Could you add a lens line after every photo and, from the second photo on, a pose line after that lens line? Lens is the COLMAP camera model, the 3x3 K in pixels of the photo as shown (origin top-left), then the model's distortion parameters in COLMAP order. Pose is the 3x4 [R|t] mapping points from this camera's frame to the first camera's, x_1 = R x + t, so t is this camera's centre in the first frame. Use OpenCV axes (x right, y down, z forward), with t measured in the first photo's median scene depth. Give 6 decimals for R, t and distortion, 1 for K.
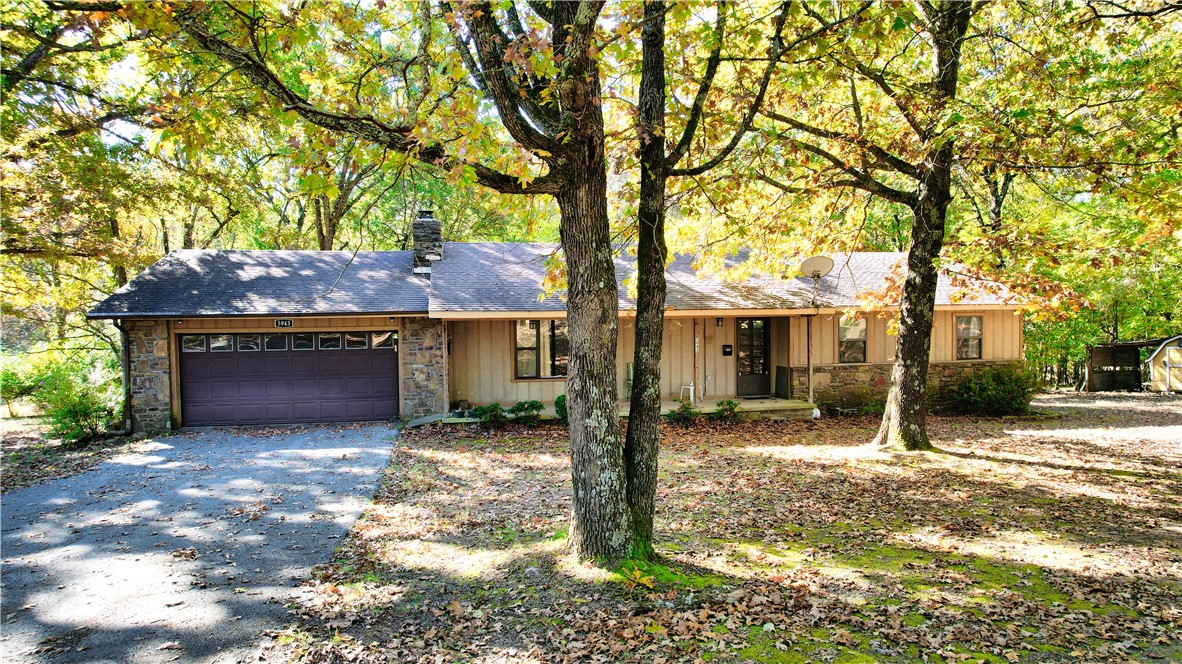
lens RADIAL K [[789.3, 0, 589.7], [0, 789.3, 331.8], [0, 0, 1]] dist [0.002351, 0.002052]
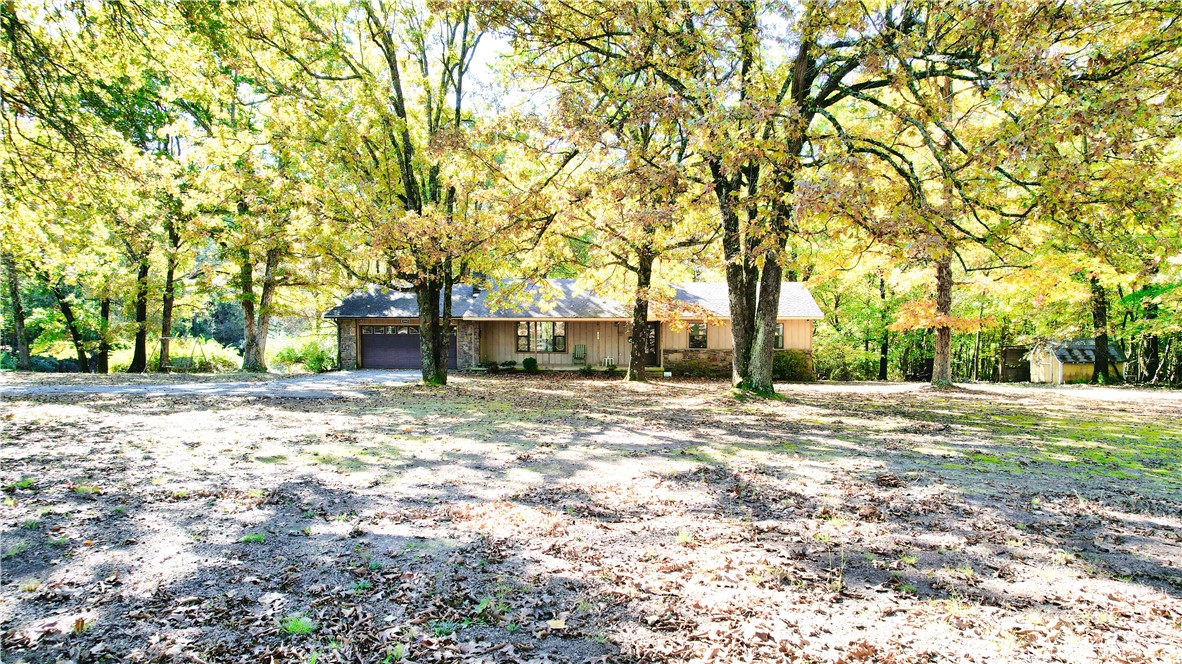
lens RADIAL K [[789.3, 0, 591.9], [0, 789.3, 330.8], [0, 0, 1]] dist [0.002351, 0.002052]
pose [[0.965424, 0.018071, -0.260059, 0.650385], [-0.018037, 0.999834, 0.002517, 0.000485], [0.260061, 0.002261, 0.965589, -0.922713]]
